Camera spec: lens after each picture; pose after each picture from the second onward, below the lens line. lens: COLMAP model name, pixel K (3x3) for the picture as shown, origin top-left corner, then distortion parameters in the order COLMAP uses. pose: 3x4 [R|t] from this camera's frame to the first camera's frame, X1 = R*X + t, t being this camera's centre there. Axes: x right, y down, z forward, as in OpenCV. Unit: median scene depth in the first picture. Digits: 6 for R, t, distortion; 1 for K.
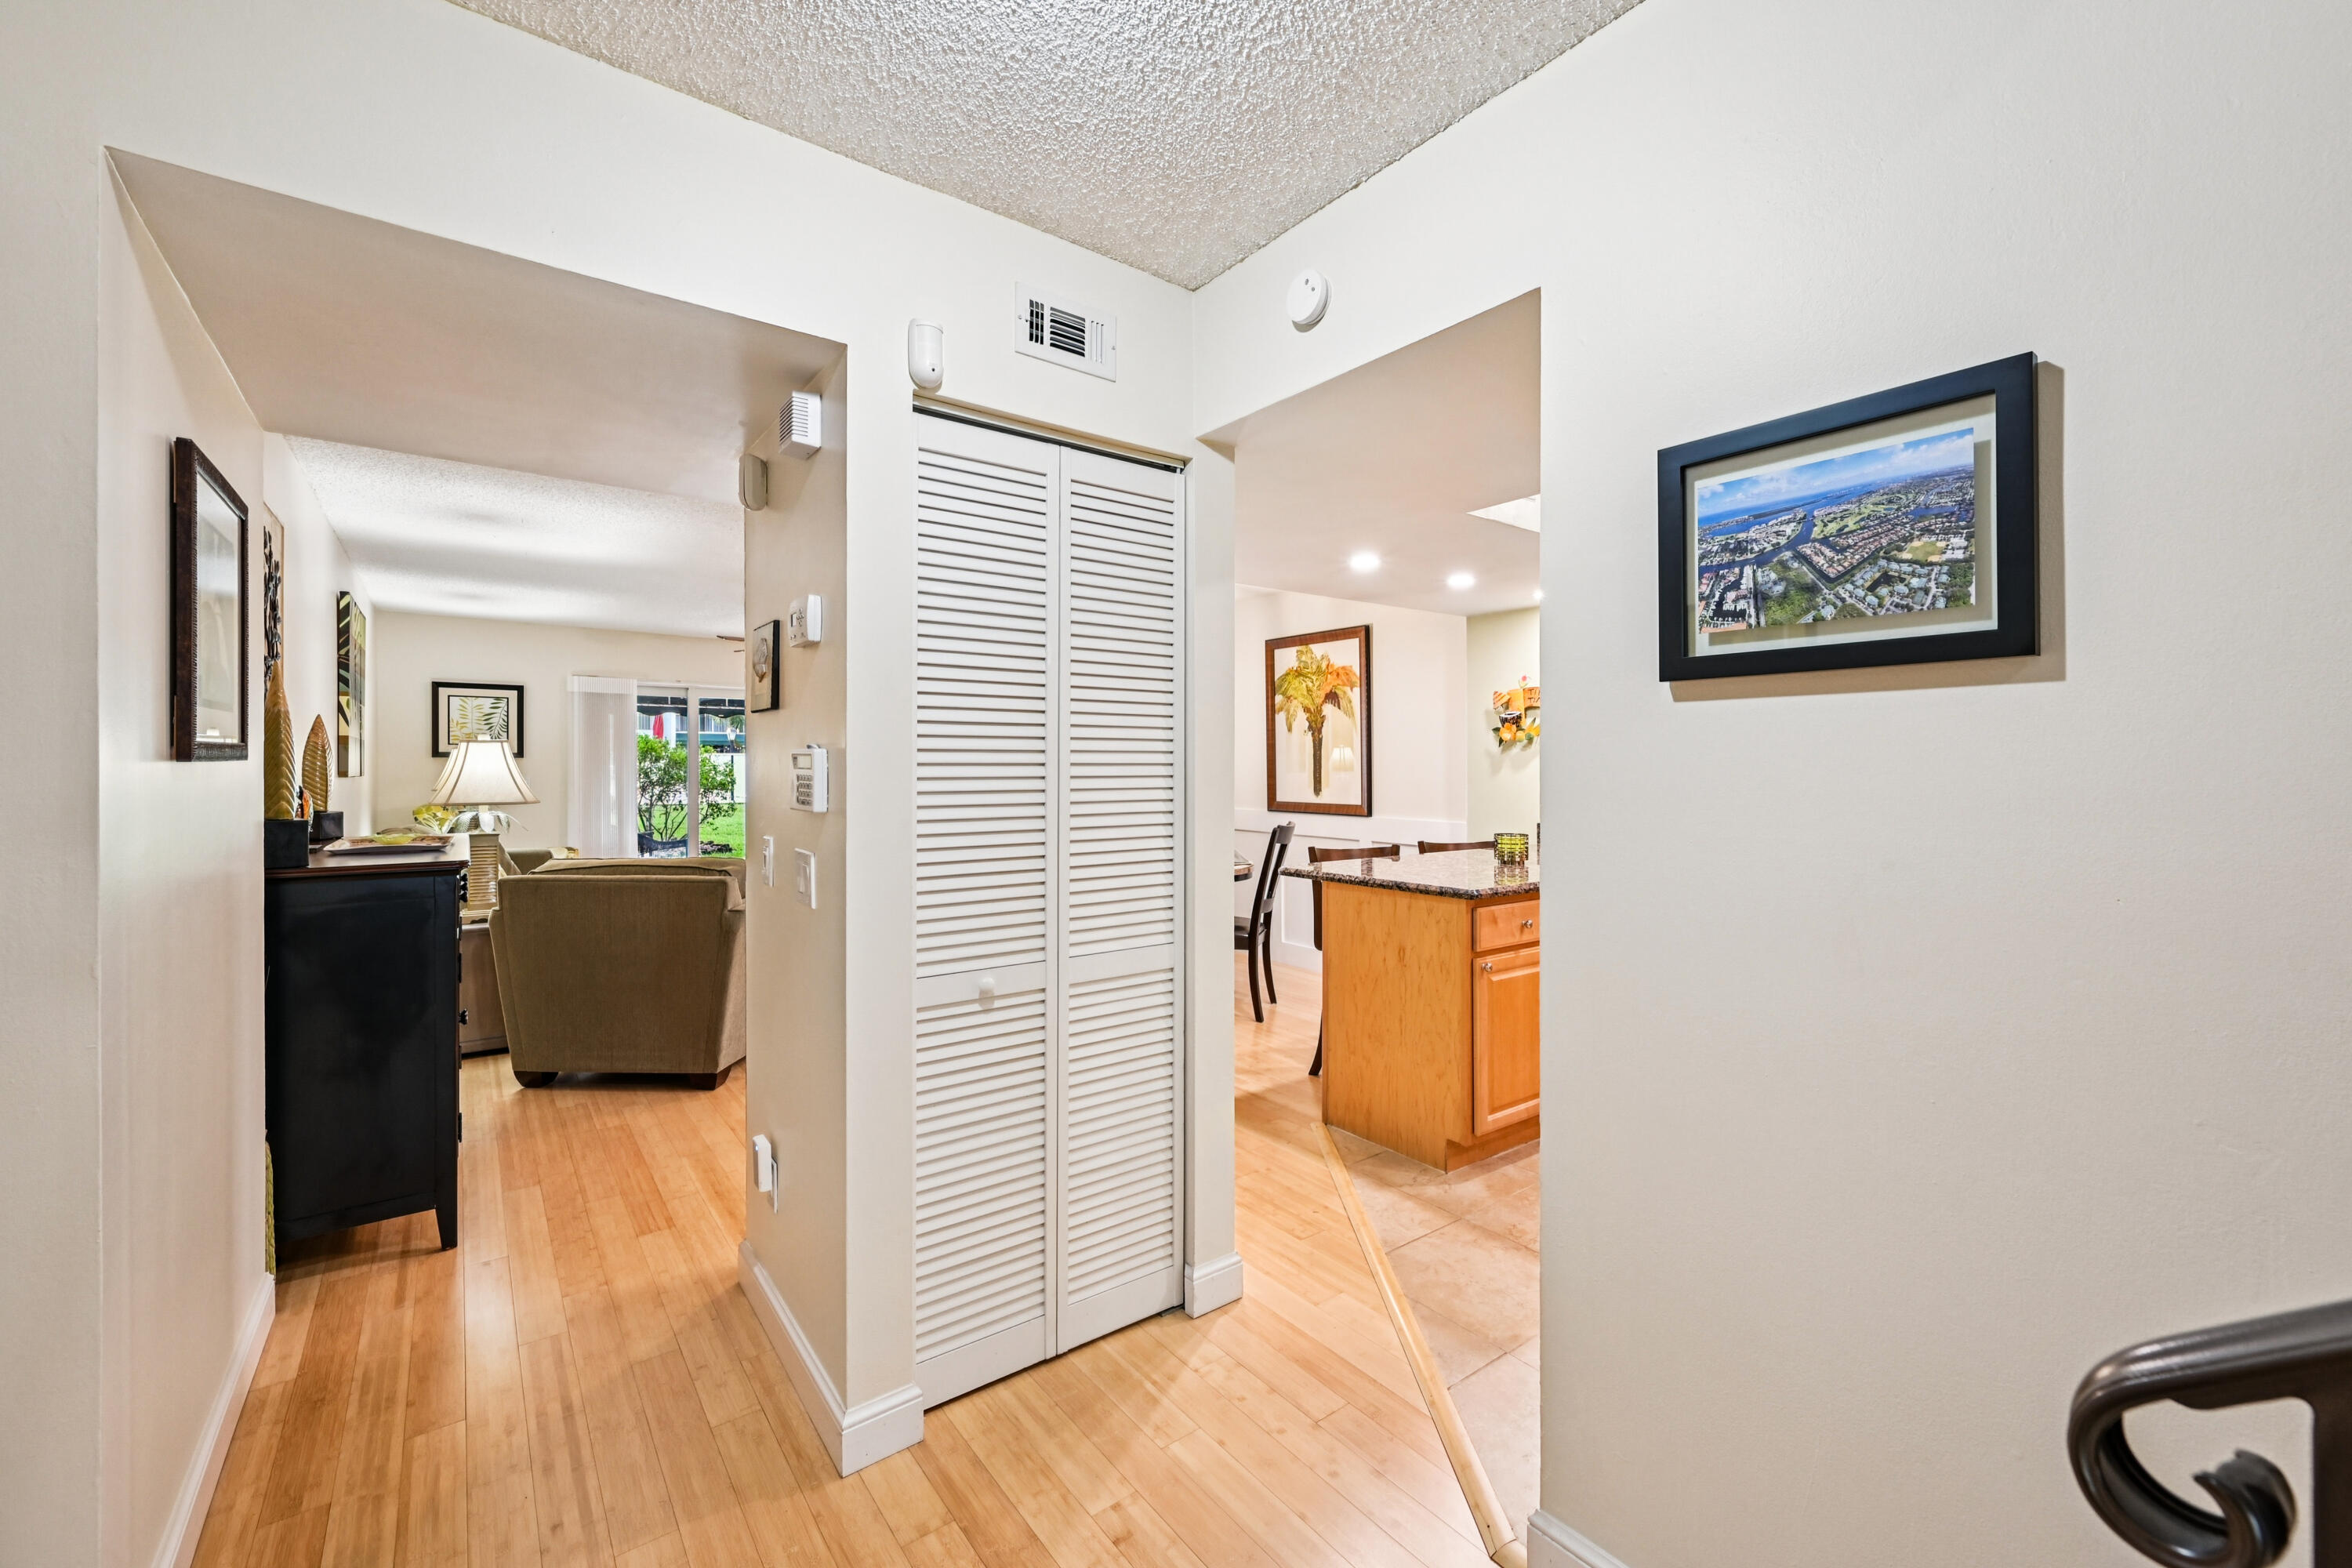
lens RADIAL K [[952.7, 0, 1176.7], [0, 952.7, 763.3], [0, 0, 1]] dist [-0.002799, -0.000746]
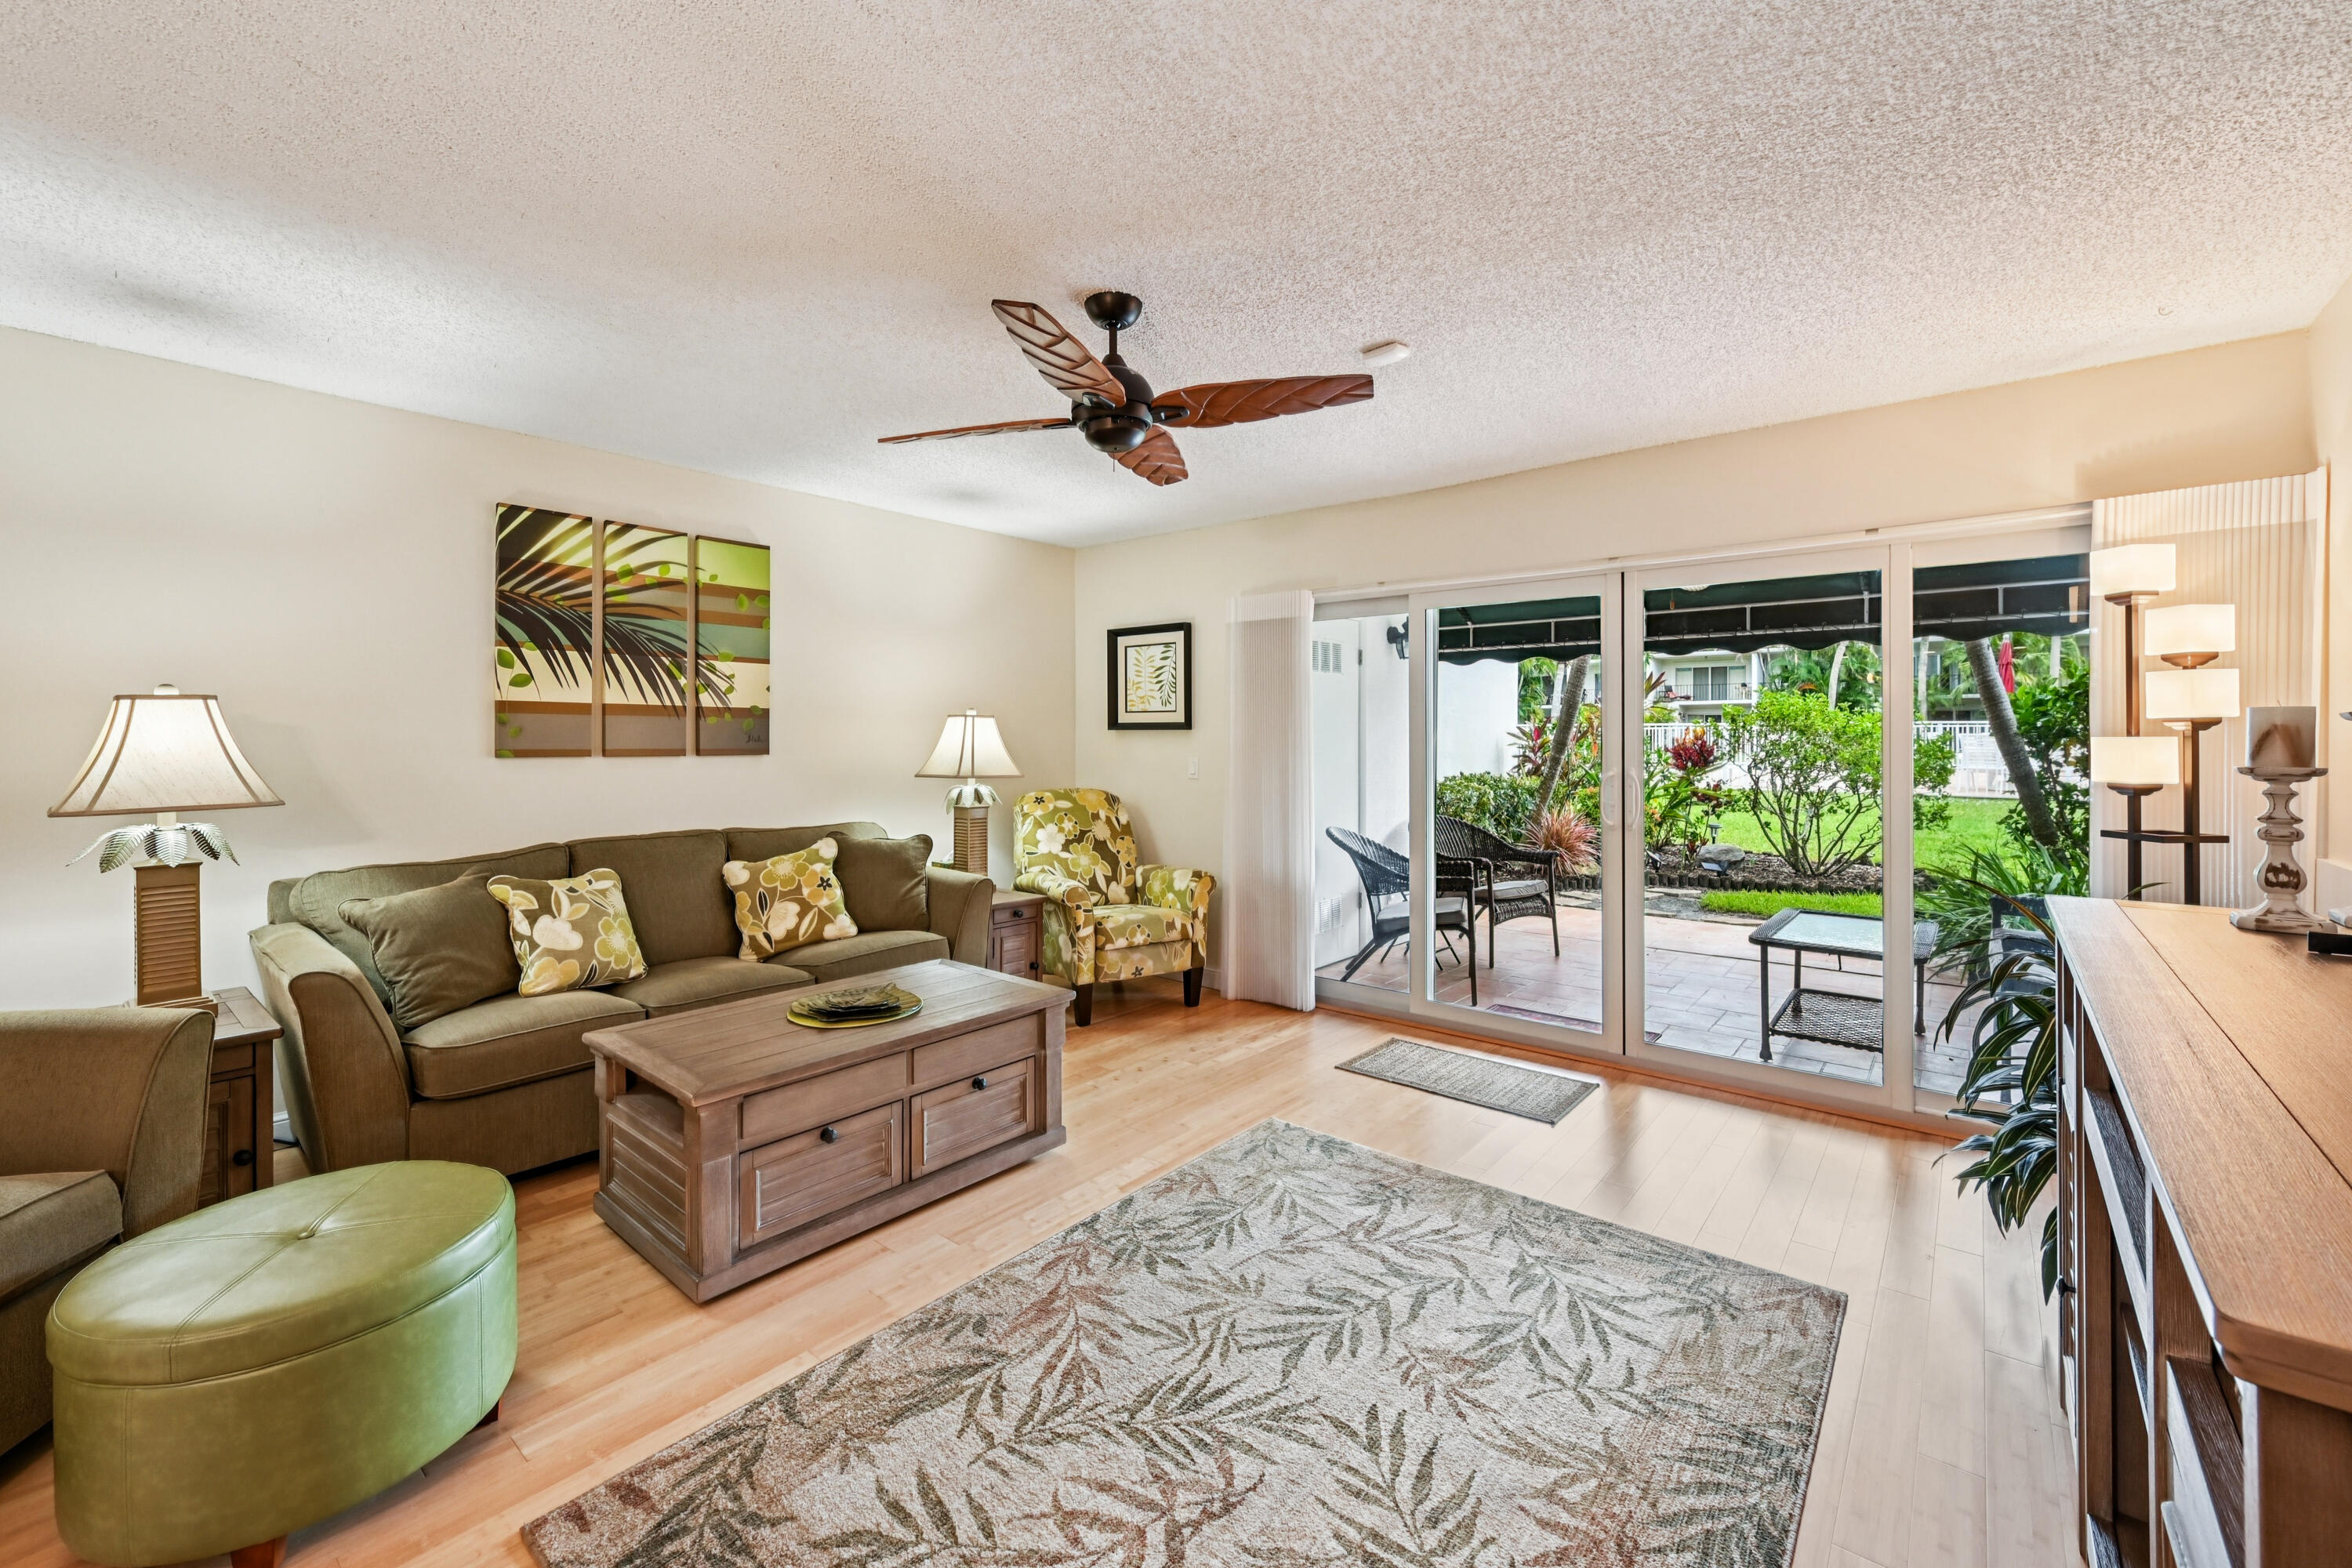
lens RADIAL K [[952.7, 0, 1174.9], [0, 952.7, 734.1], [0, 0, 1]] dist [-0.002799, -0.000746]
pose [[0.222905, -0.005284, -0.974826, -0.049934], [0.001878, 0.999986, -0.004991, 0.001638], [0.974838, -0.000718, 0.222911, 1.468803]]
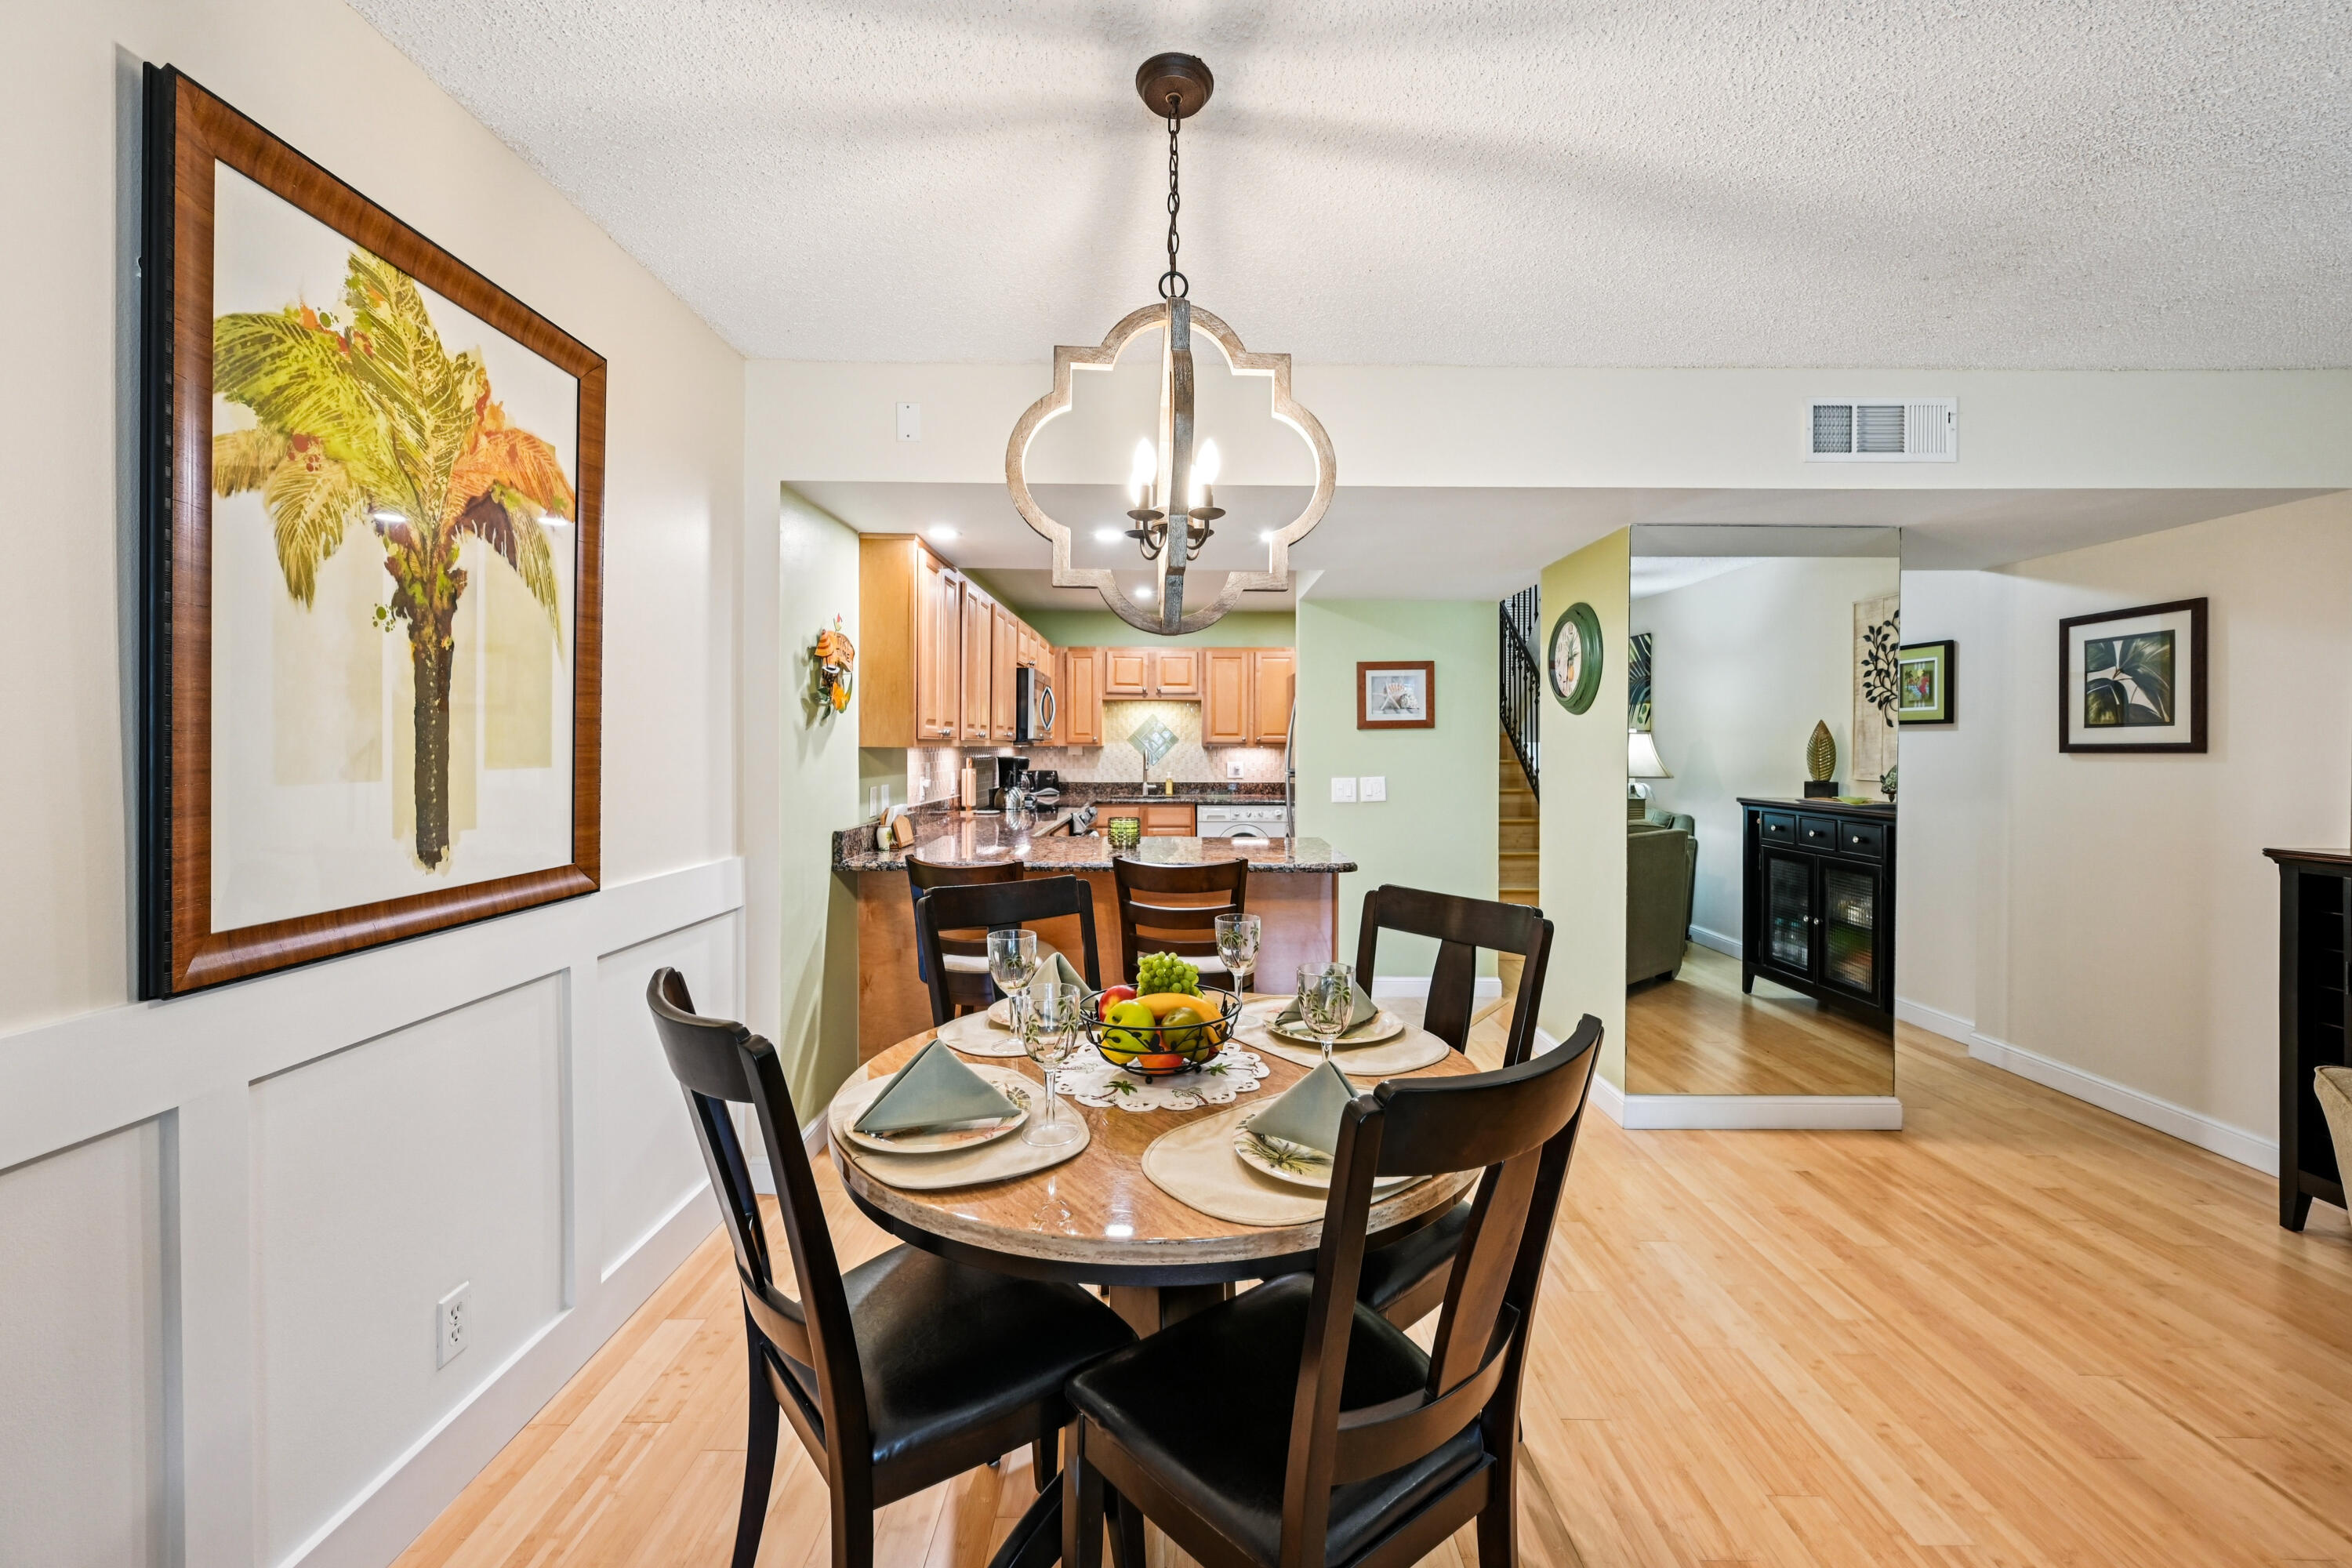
lens RADIAL K [[952.7, 0, 1172.1], [0, 952.7, 757.1], [0, 0, 1]] dist [-0.002799, -0.000746]
pose [[-0.793703, -0.012473, 0.608178, -0.251993], [-0.007124, 0.999912, 0.011210, -0.000313], [-0.608264, 0.004565, -0.793721, 1.512408]]
